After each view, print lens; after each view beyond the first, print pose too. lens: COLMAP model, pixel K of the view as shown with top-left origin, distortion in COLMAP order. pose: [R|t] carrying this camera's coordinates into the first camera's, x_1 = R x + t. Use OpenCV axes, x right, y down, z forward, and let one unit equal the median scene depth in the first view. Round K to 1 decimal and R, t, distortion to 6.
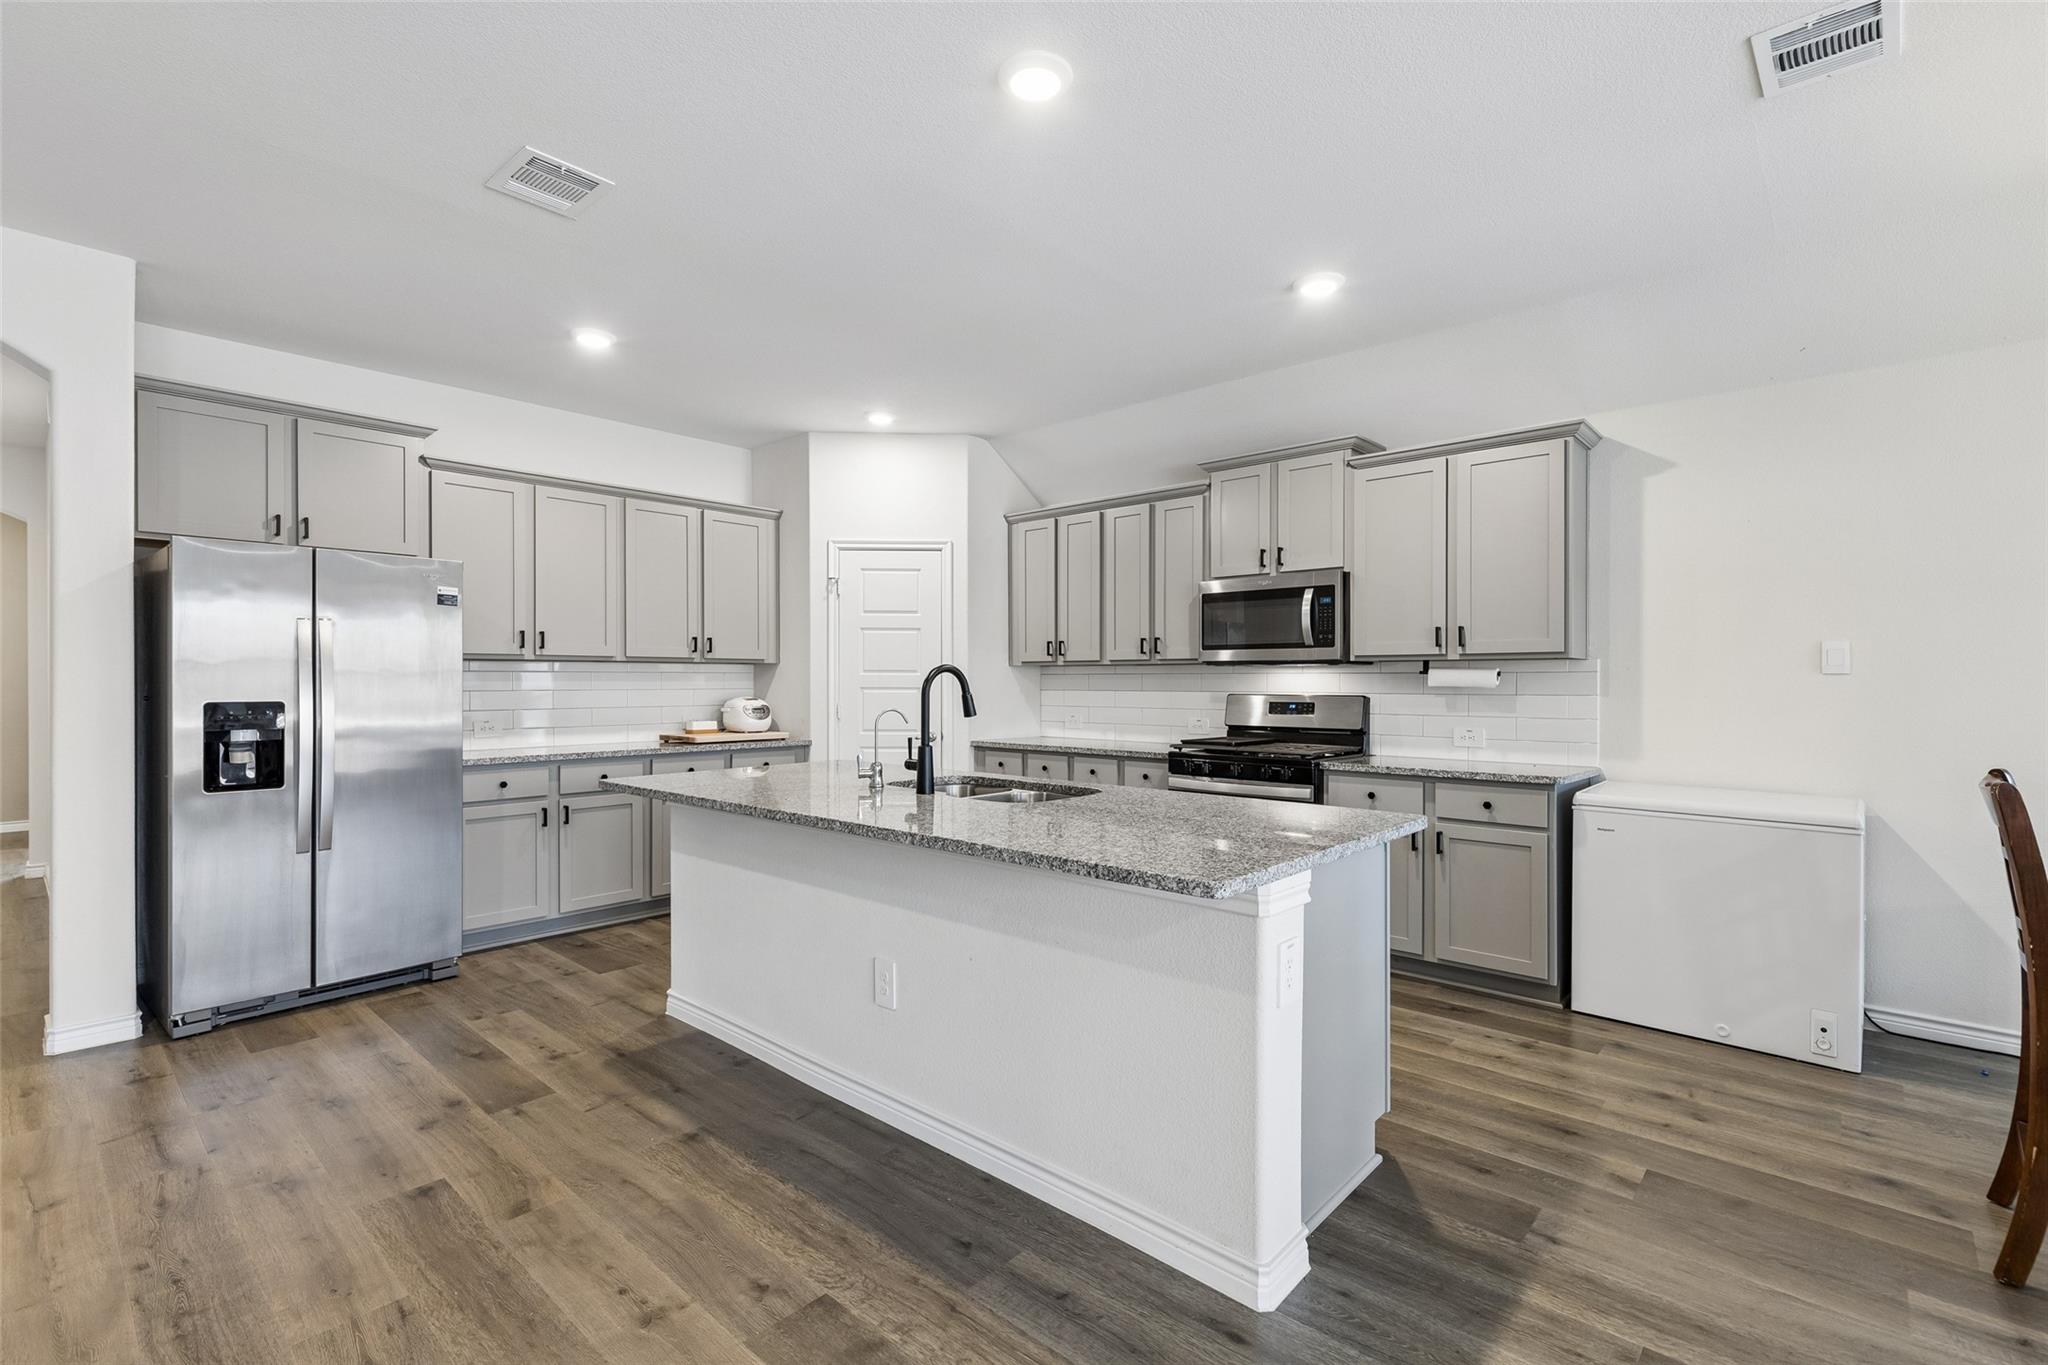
lens RADIAL K [[930.2, 0, 1034.0], [0, 930.2, 677.8], [0, 0, 1]] dist [0.009393, -0.000997]
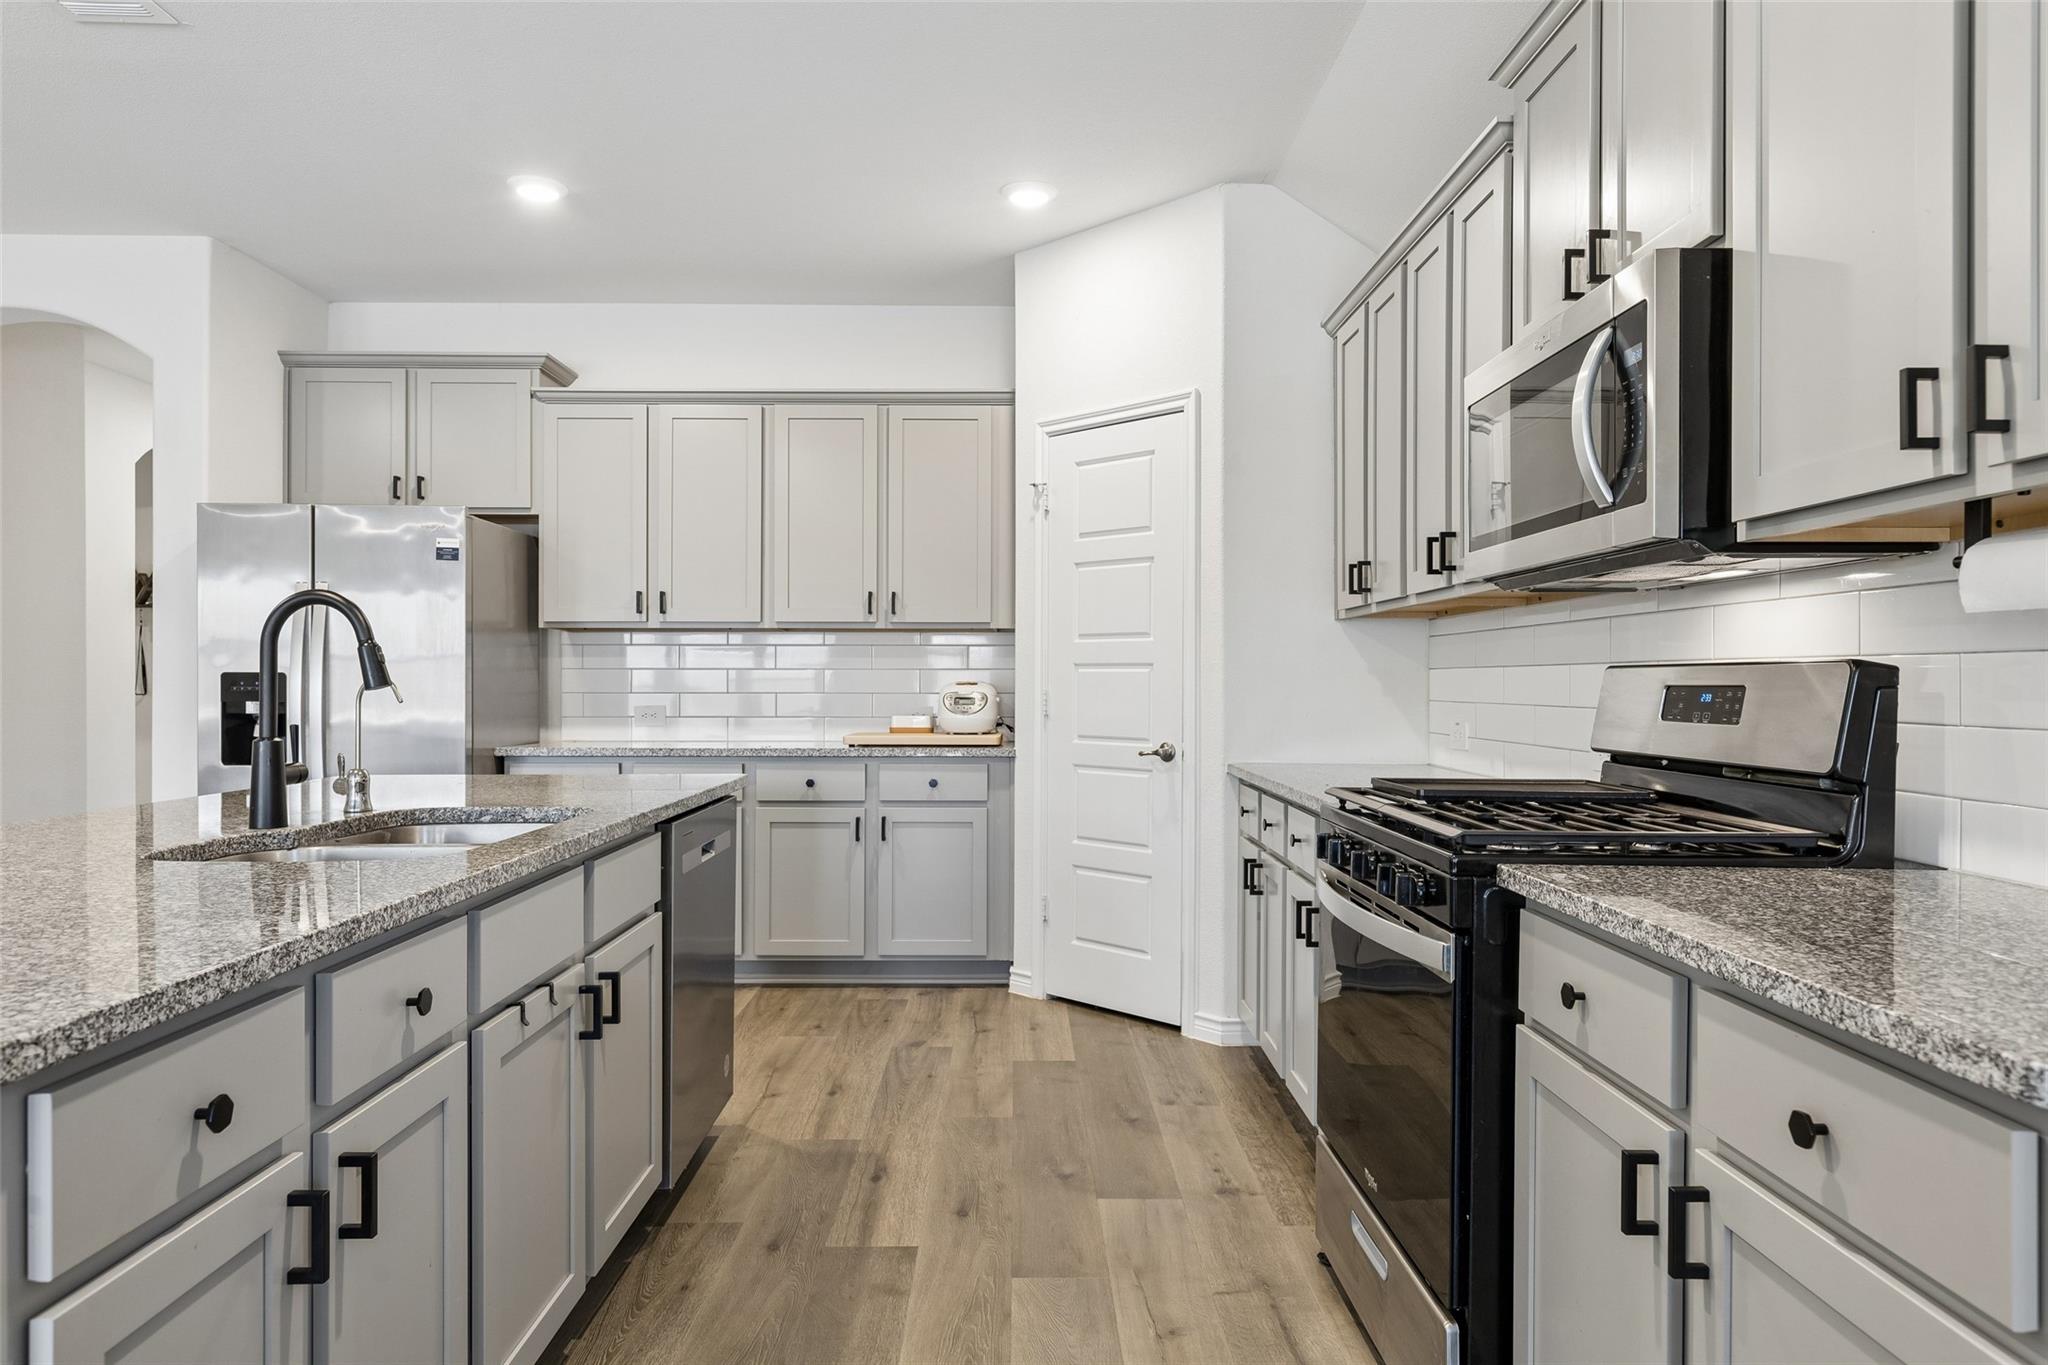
lens RADIAL K [[1249.1, 0, 1023.4], [0, 1249.1, 684.6], [0, 0, 1]] dist [0.007930, 0.000260]
pose [[0.673913, 0.001905, -0.738808, 0.497121], [0.001189, 0.999993, 0.003663, 0.027159], [0.738810, -0.003346, 0.673906, 0.573276]]
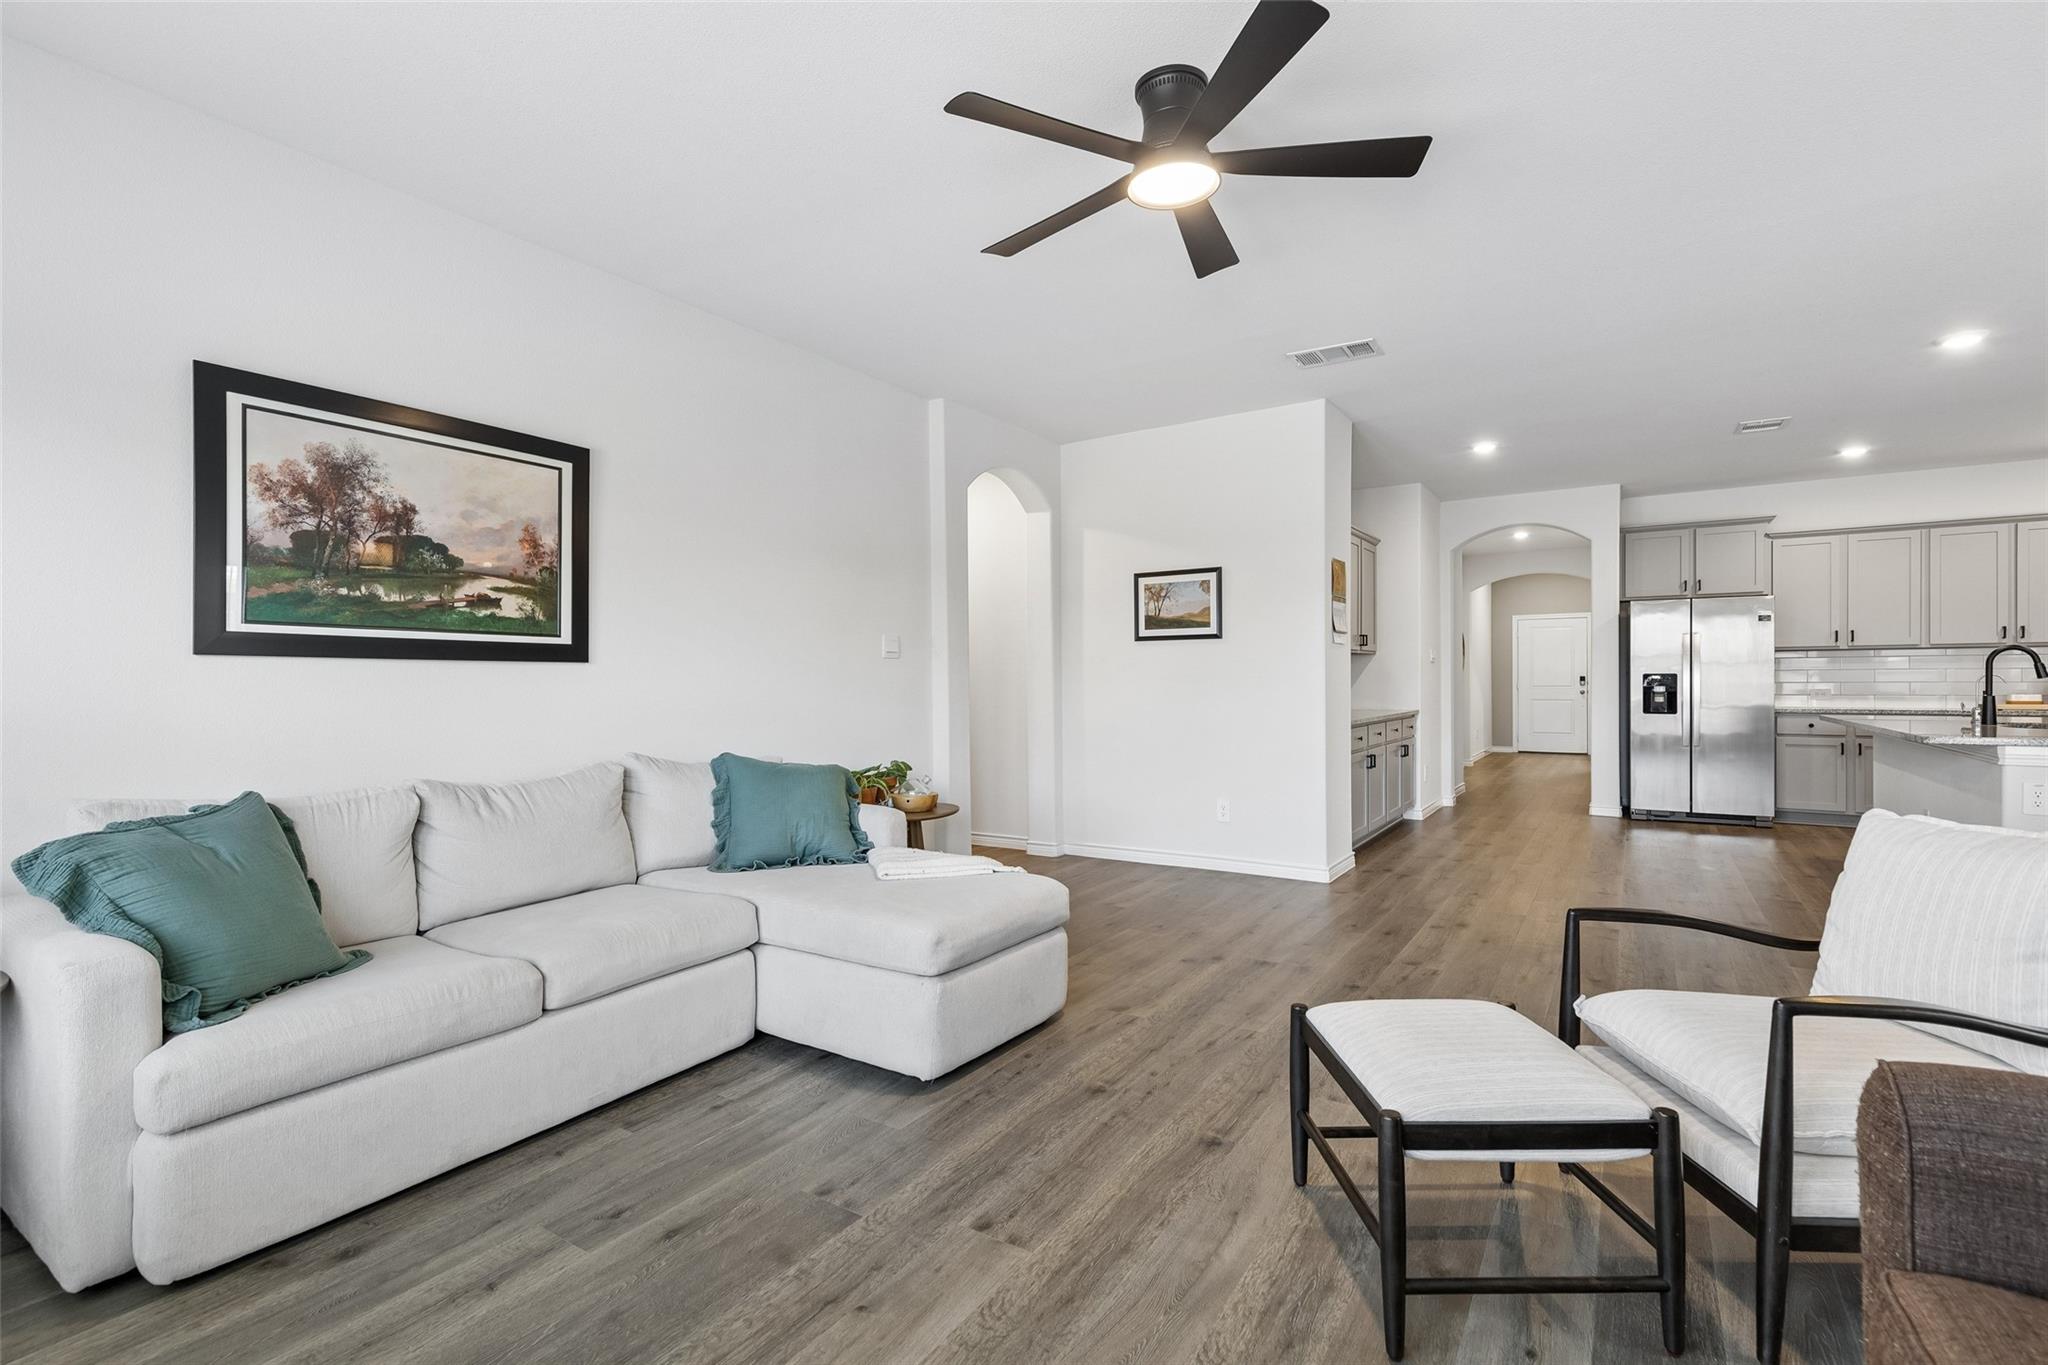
lens RADIAL K [[930.2, 0, 1025.3], [0, 930.2, 685.3], [0, 0, 1]] dist [0.009393, -0.000997]
pose [[0.154029, 0.006378, -0.988046, 0.863942], [0.006785, 0.999949, 0.007513, 0.021526], [0.988043, -0.007861, 0.153978, -0.636844]]
